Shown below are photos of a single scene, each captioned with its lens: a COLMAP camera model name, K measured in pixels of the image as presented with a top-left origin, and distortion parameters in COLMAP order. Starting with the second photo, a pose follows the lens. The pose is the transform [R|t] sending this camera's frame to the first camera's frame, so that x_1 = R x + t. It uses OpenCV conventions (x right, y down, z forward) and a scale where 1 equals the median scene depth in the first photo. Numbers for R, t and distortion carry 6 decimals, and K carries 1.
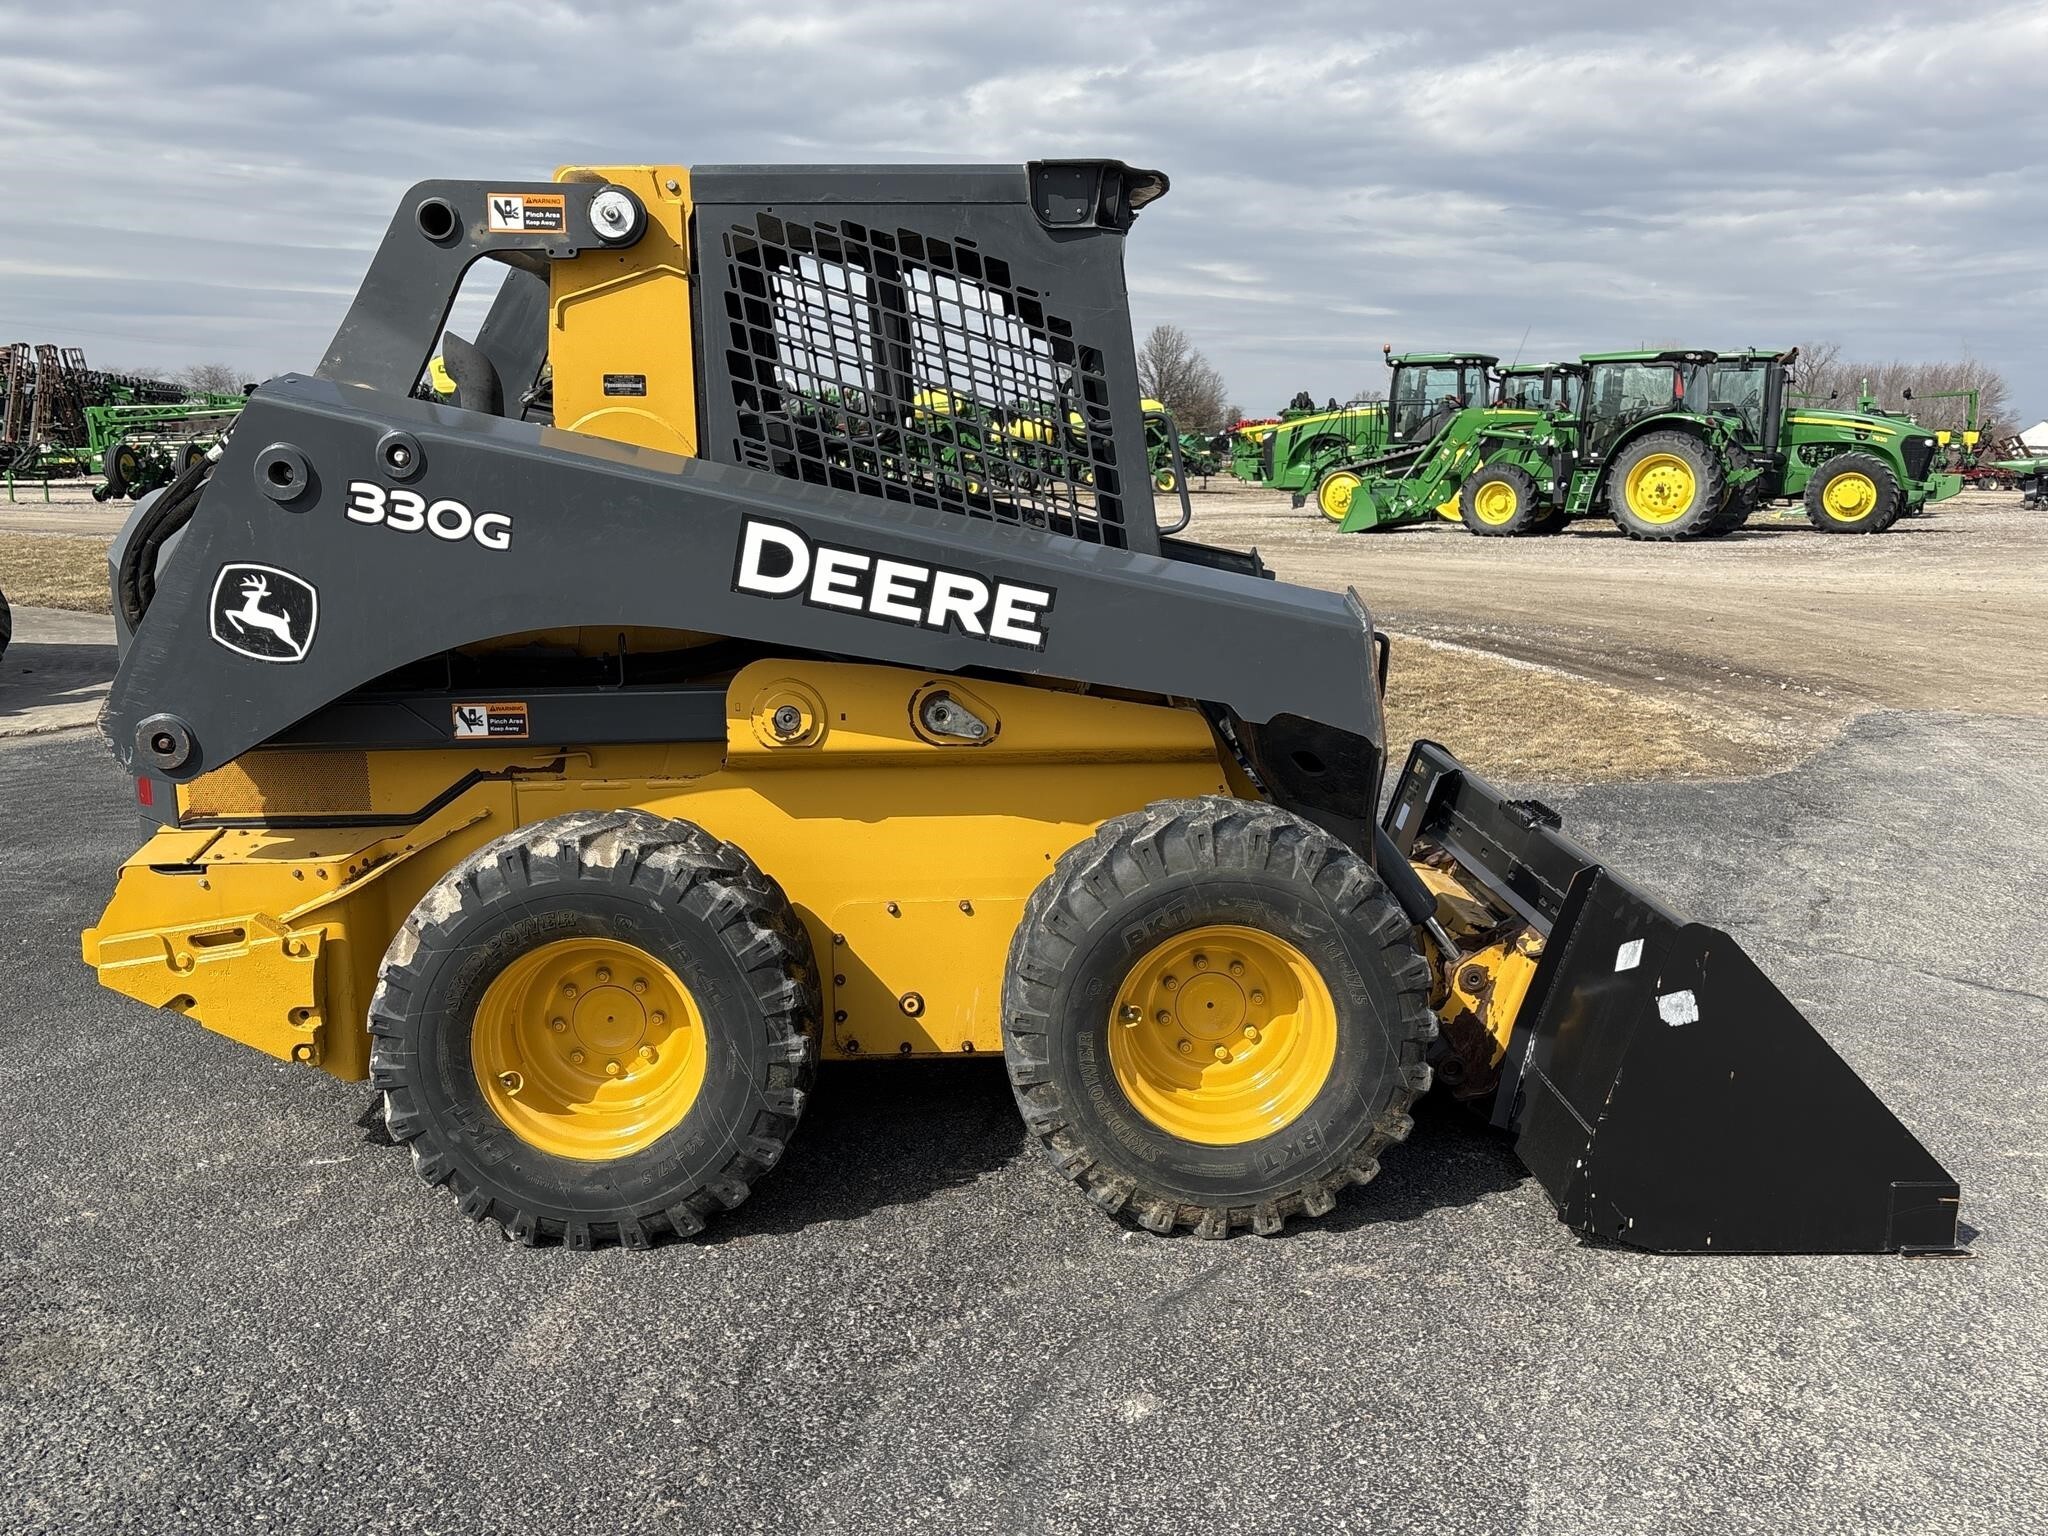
lens RADIAL K [[1741.2, 0, 1009.5], [0, 1741.2, 762.9], [0, 0, 1]] dist [0.079389, -0.103257]
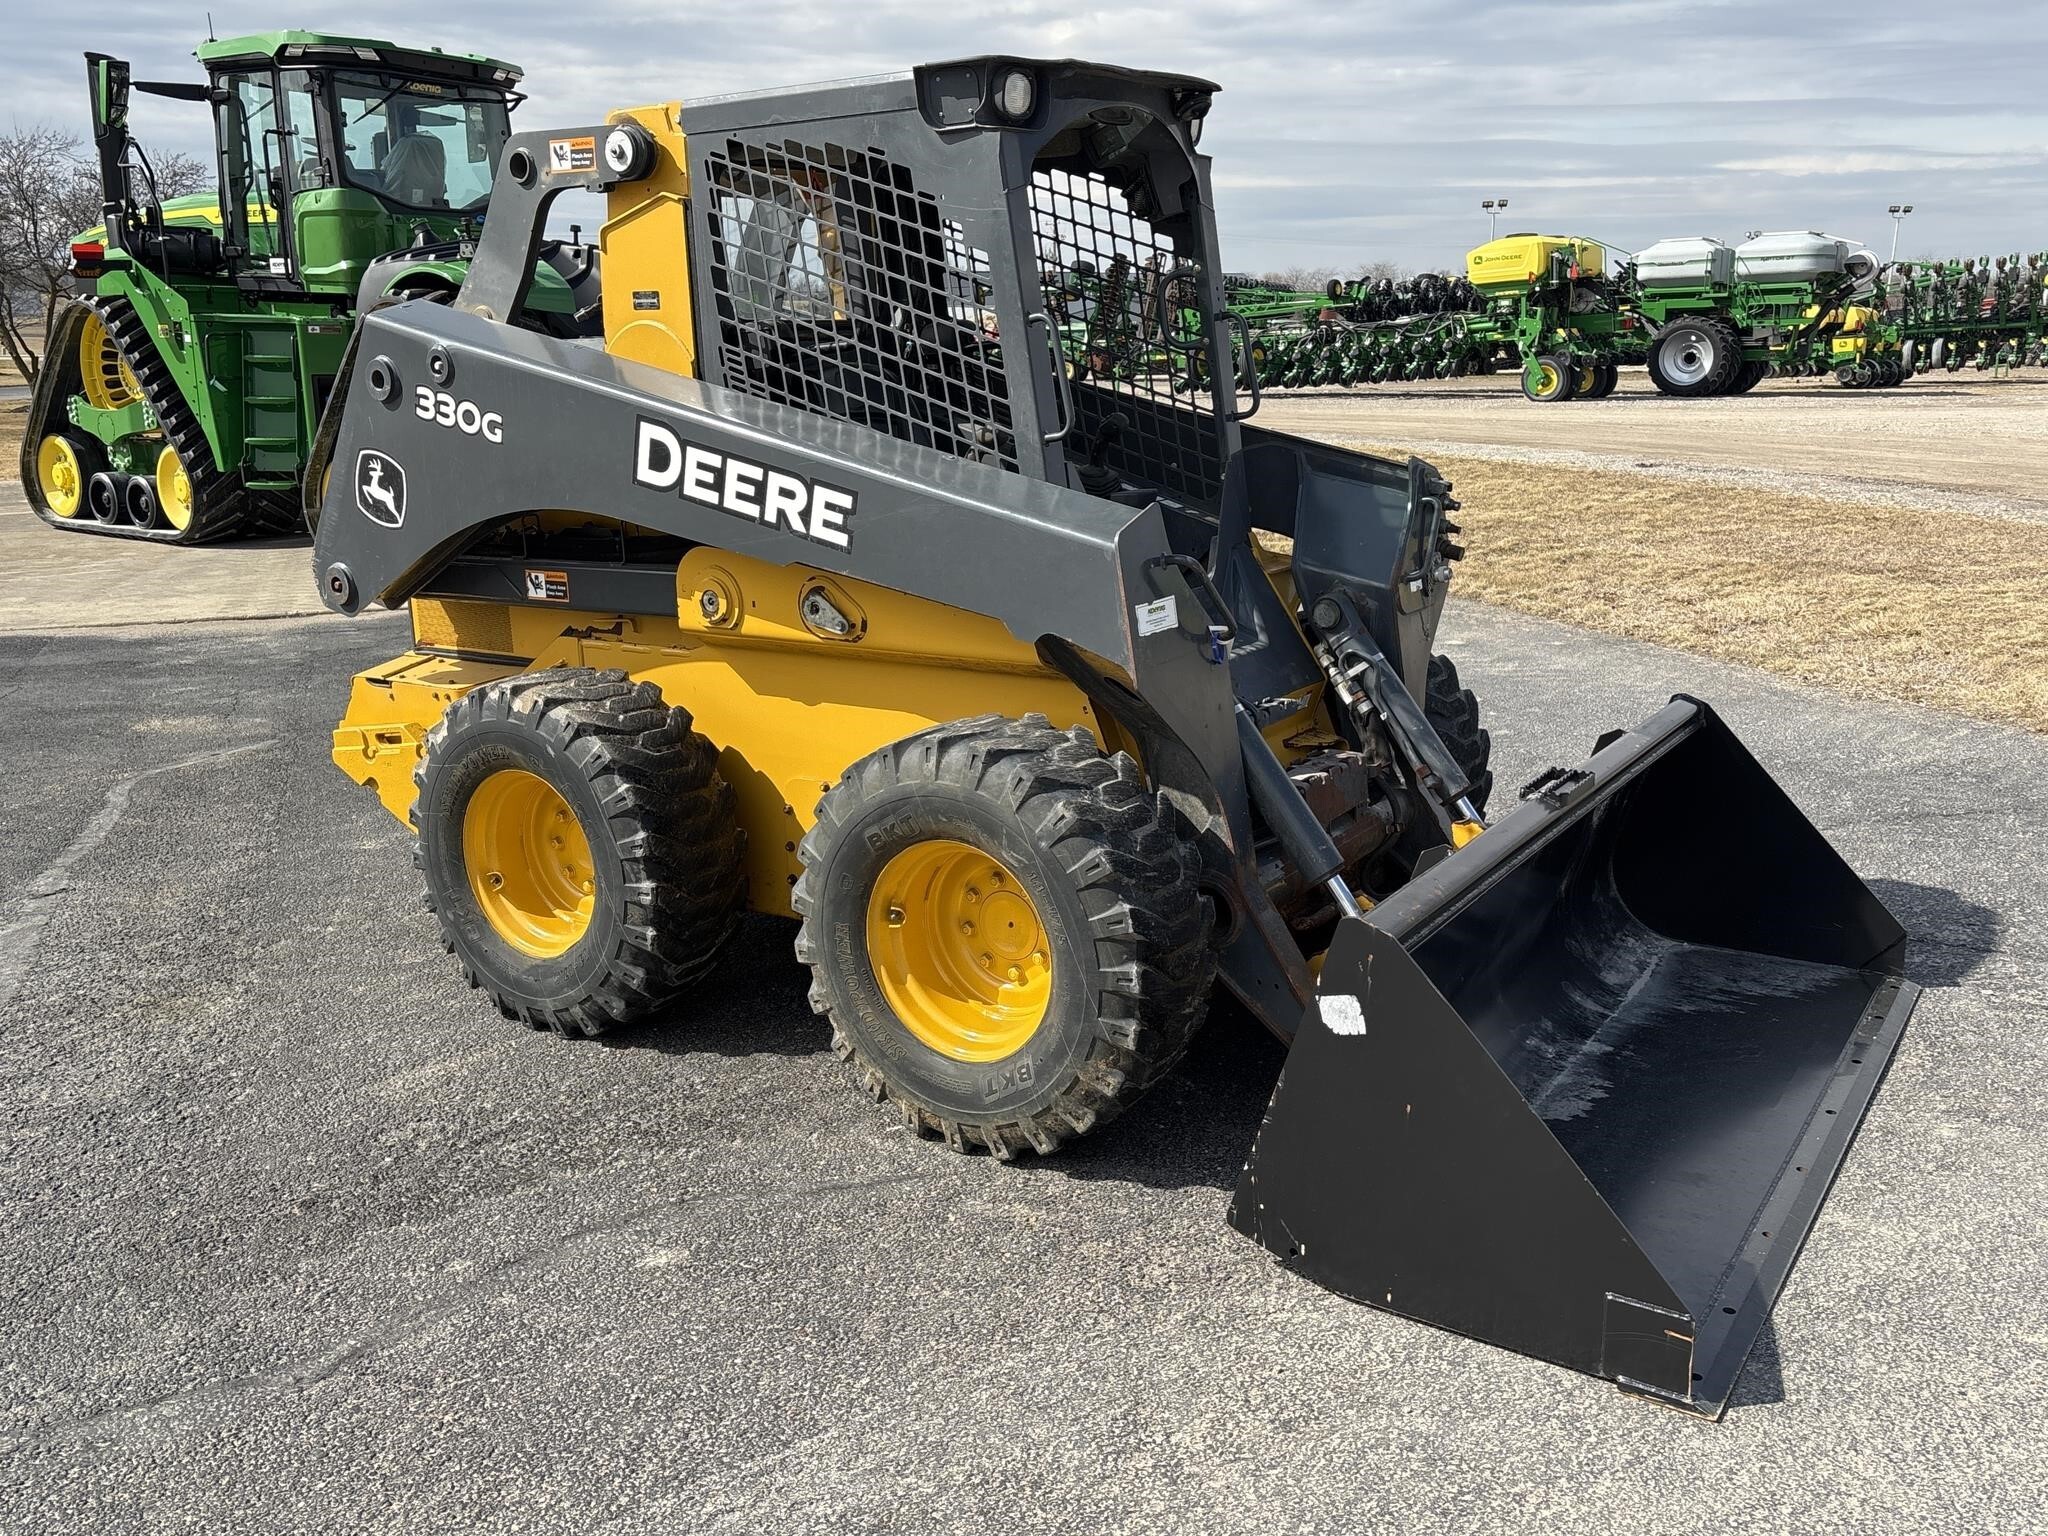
lens RADIAL K [[1741.2, 0, 1026.5], [0, 1741.2, 734.3], [0, 0, 1]] dist [0.079389, -0.103257]
pose [[0.813808, 0.115189, -0.569604, 0.708184], [-0.089031, 0.993301, 0.073671, -0.042951], [0.574274, -0.009242, 0.818611, 0.214605]]
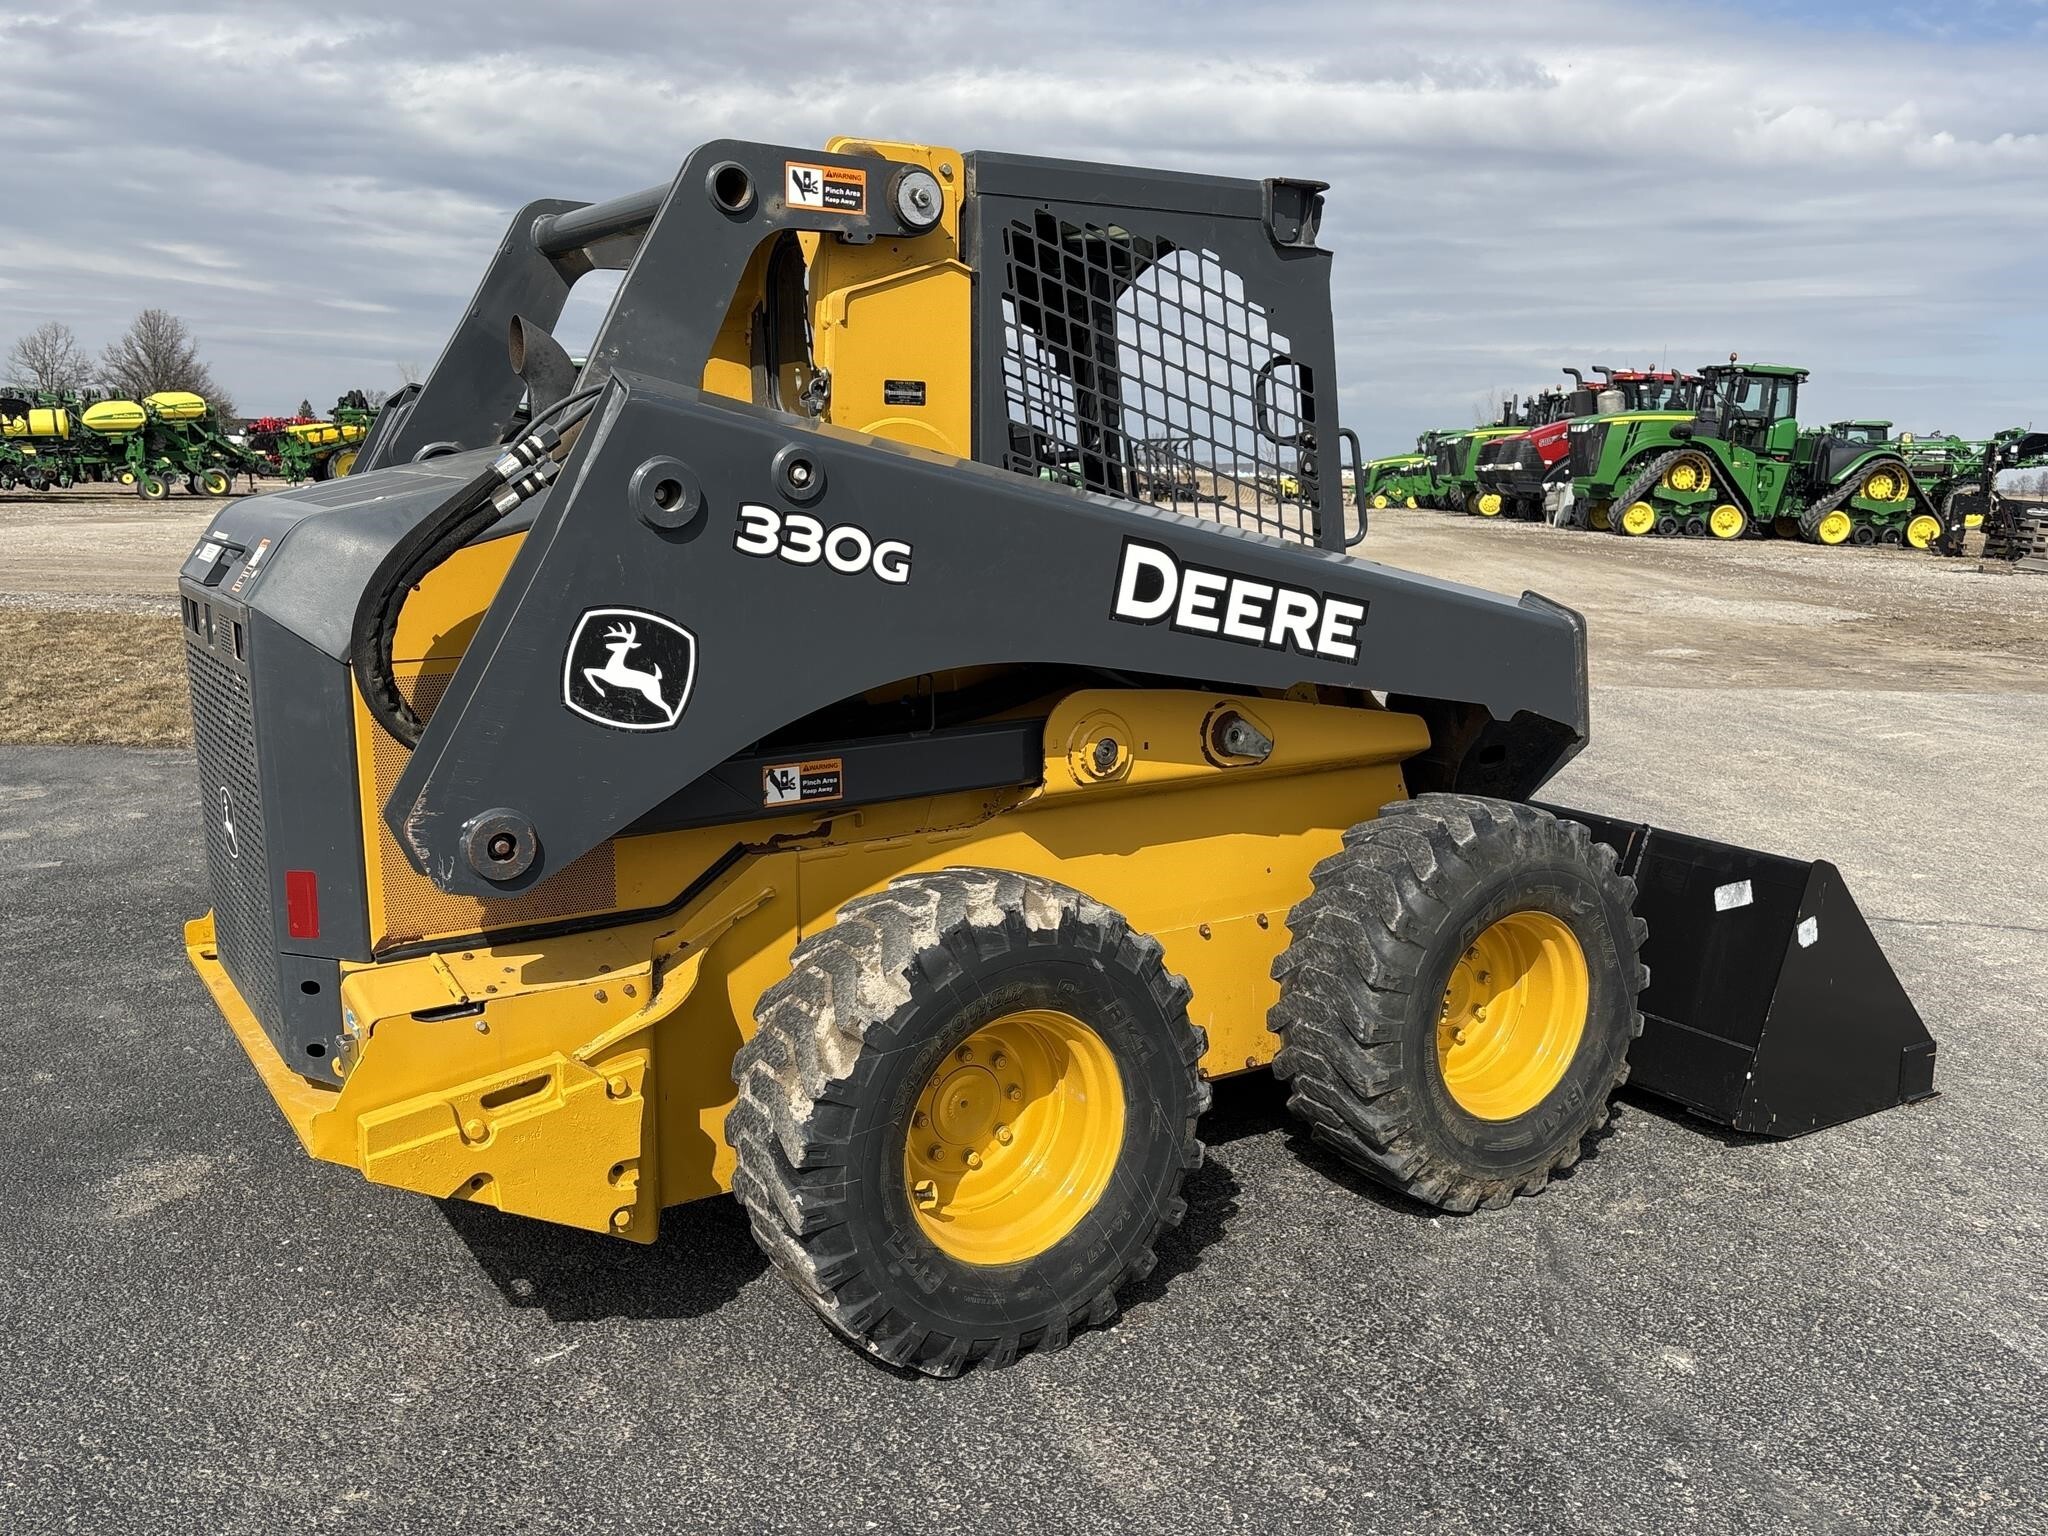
lens RADIAL K [[1741.2, 0, 1009.0], [0, 1741.2, 763.7], [0, 0, 1]] dist [0.079389, -0.103257]
pose [[0.856547, -0.081891, 0.509530, -0.677716], [0.082938, 0.996340, 0.020706, -0.044794], [-0.509360, 0.024524, 0.860204, 0.232365]]
